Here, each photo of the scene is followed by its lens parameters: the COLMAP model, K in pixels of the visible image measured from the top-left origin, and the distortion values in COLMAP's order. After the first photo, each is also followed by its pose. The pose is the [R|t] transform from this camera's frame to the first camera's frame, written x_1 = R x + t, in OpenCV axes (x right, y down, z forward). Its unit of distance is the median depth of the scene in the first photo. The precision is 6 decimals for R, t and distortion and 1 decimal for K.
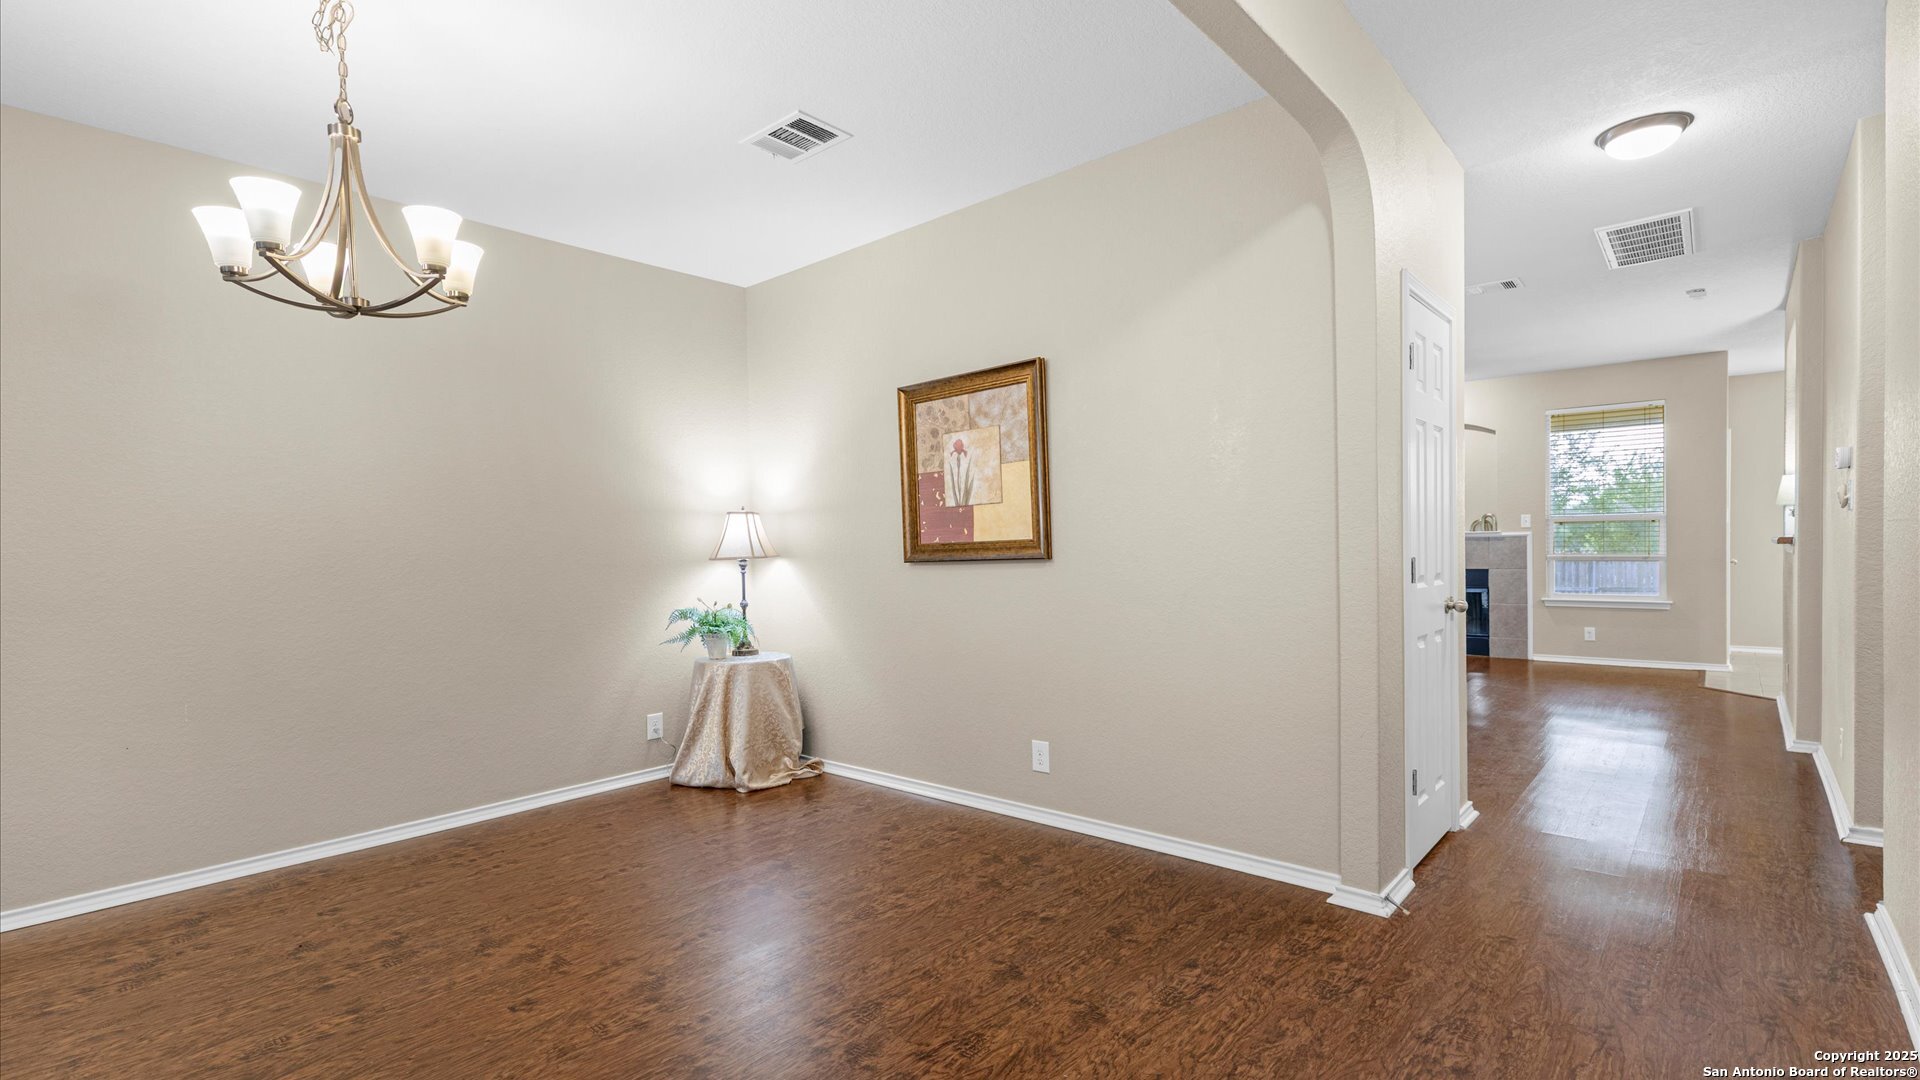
lens RADIAL K [[866.1, 0, 960.0], [0, 866.1, 540.0], [0, 0, 1]] dist [0.000775, -0.000489]
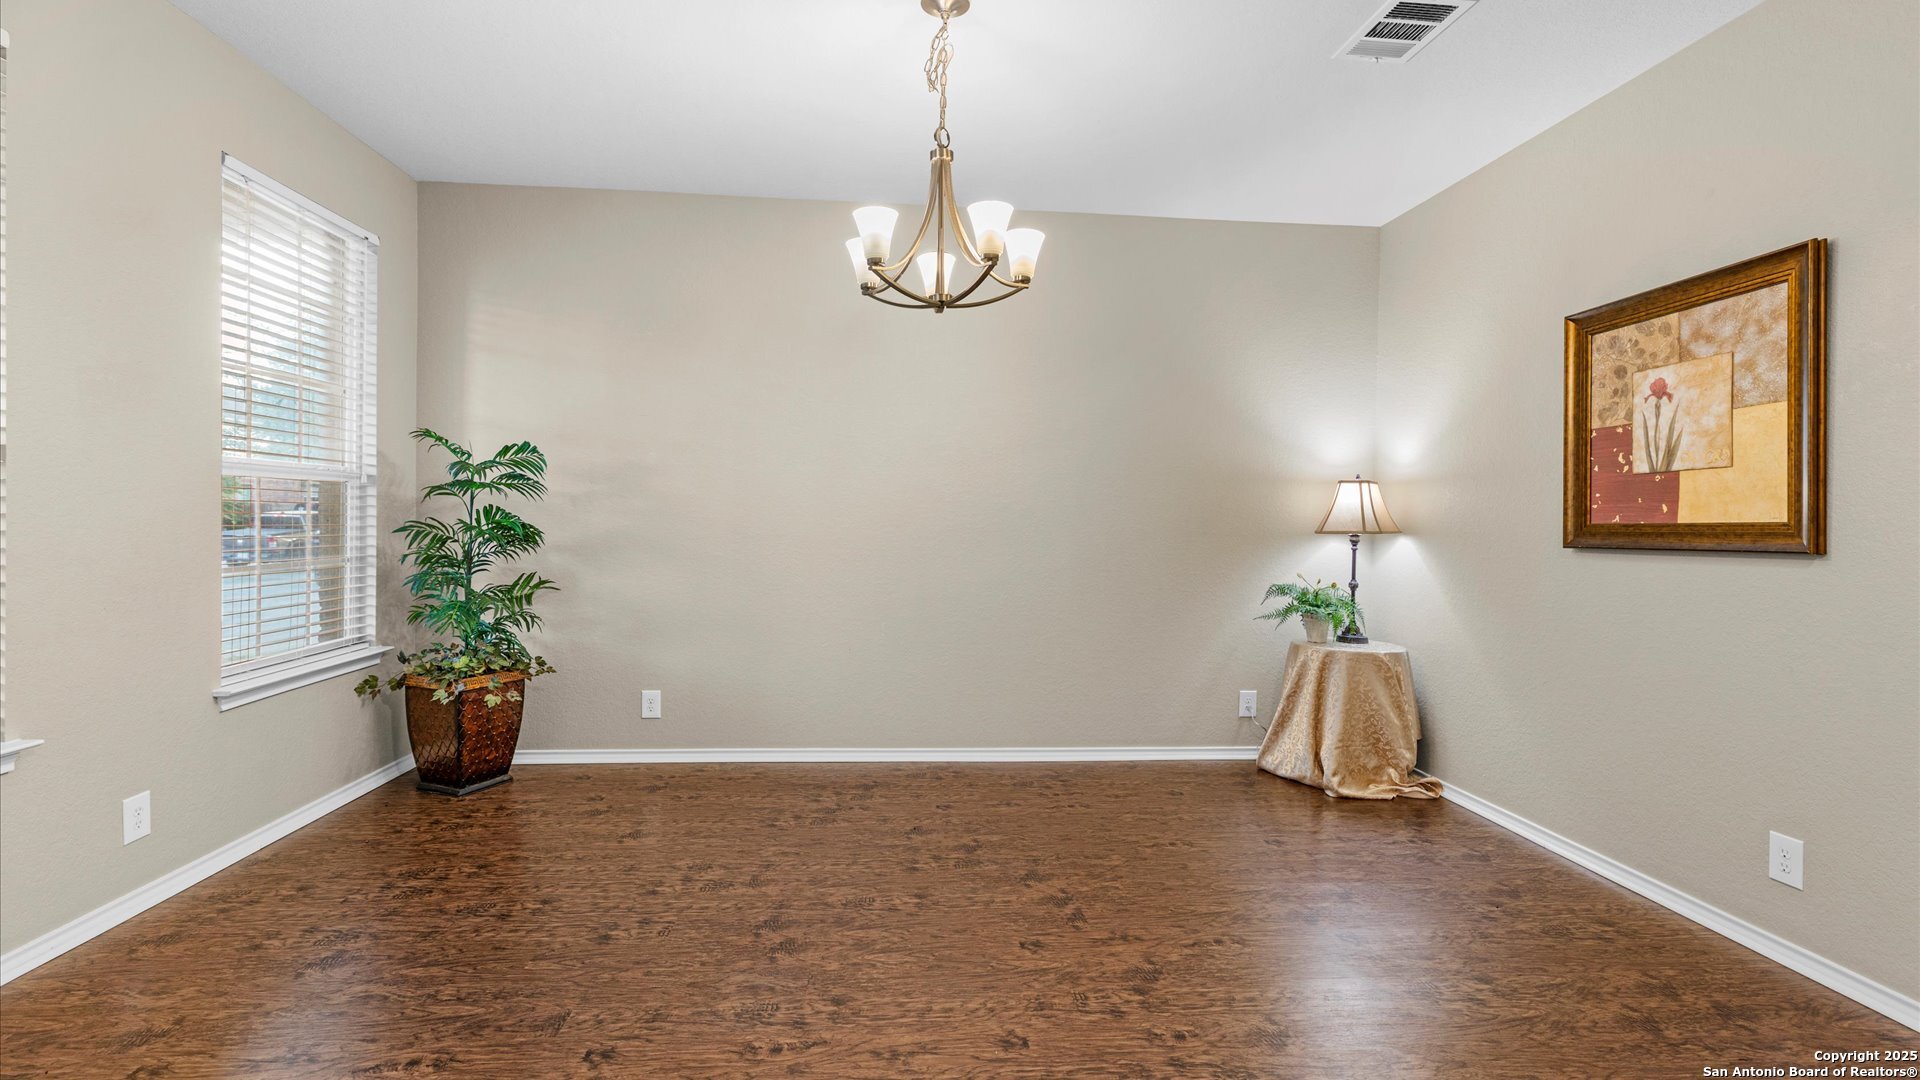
lens RADIAL K [[861.3, 0, 954.1], [0, 861.3, 512.7], [0, 0, 1]] dist [0.000498, -0.000606]
pose [[0.720715, 0.029282, -0.692613, 0.077979], [-0.028215, 0.999519, 0.012897, 0.001002], [0.692657, 0.010247, 0.721194, 0.100380]]
